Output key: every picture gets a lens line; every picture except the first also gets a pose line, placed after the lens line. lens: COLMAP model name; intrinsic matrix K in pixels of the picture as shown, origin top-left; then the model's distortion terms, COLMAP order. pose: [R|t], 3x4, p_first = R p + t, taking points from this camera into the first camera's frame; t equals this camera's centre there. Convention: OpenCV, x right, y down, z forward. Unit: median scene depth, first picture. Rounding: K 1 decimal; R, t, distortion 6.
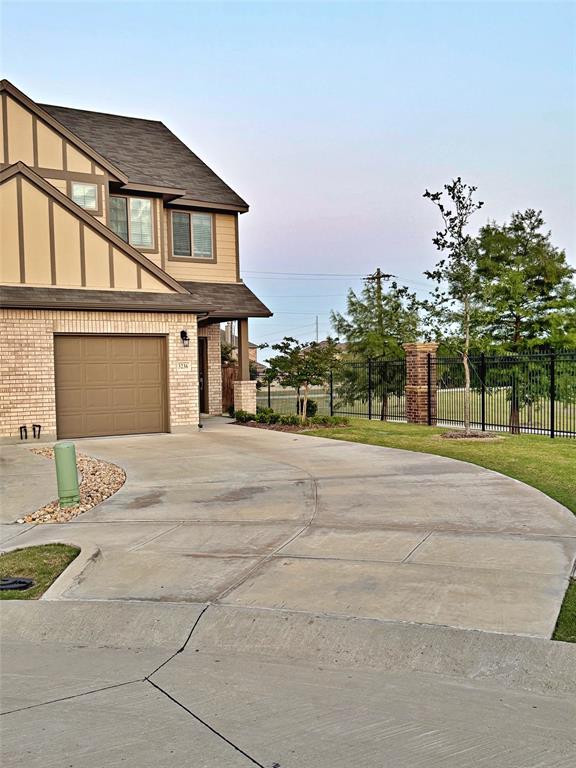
lens RADIAL K [[842.9, 0, 314.2], [0, 842.9, 402.2], [0, 0, 1]] dist [0.054564, 0.000000]
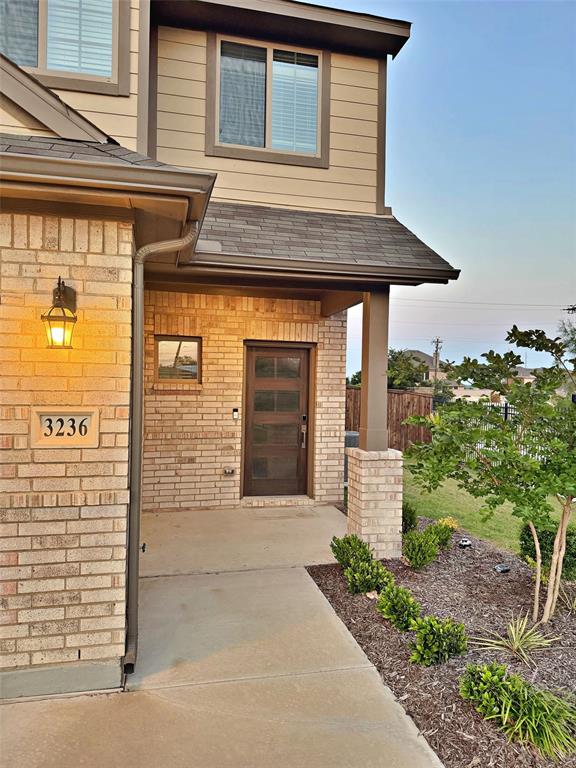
lens RADIAL K [[545.3, 0, 285.7], [0, 545.3, 388.0], [0, 0, 1]] dist [0.012225, -0.014203]
pose [[0.926985, 0.035068, -0.373455, -0.034315], [-0.047146, 0.998617, -0.023254, -0.055089], [0.372123, 0.039163, 0.927357, 0.895985]]
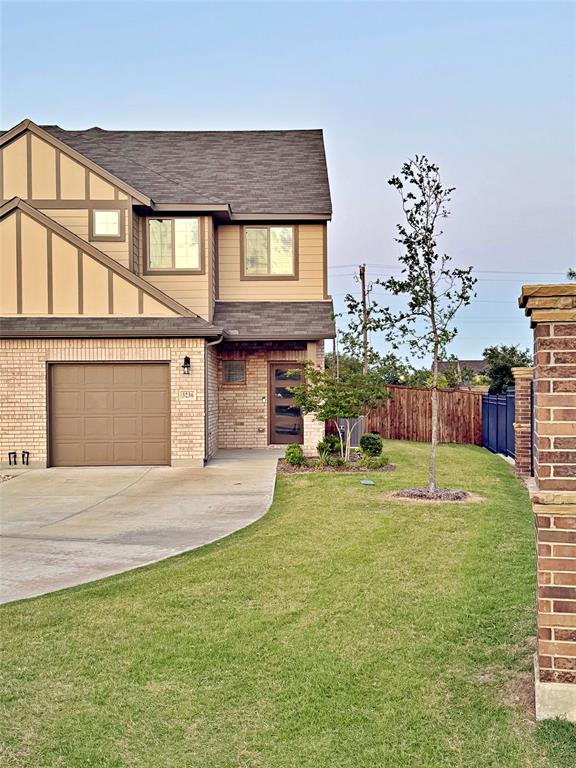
lens RADIAL K [[894.3, 0, 305.5], [0, 894.3, 396.0], [0, 0, 1]] dist [0.085516, 0.000000]
pose [[0.831808, 0.015784, -0.554839, 0.511814], [-0.031424, 0.999332, -0.018680, -0.028002], [0.554173, 0.032973, 0.831748, 0.260046]]
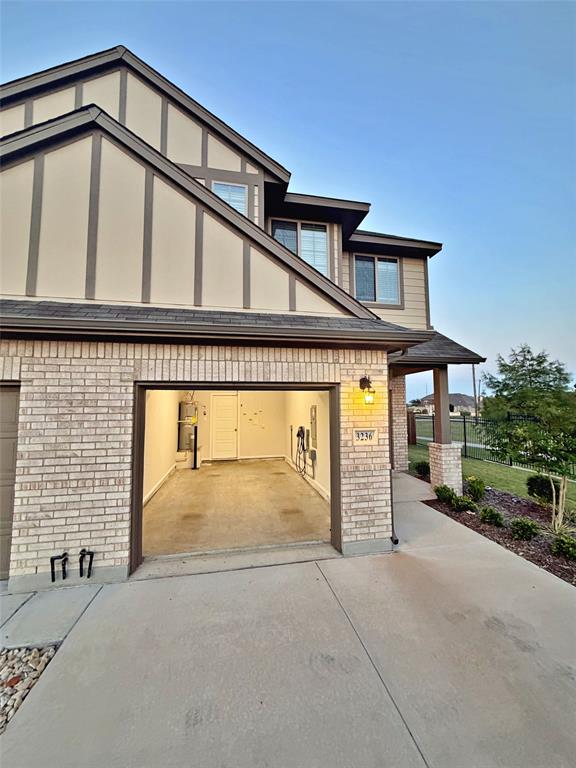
lens RADIAL K [[307.0, 0, 287.9], [0, 307.0, 382.1], [0, 0, 1]] dist [-0.002021, 0.000947]
pose [[0.915284, -0.017949, -0.402409, -0.119574], [-0.026918, 0.994048, -0.105563, -0.058182], [0.401908, 0.107452, 0.909354, 0.796412]]
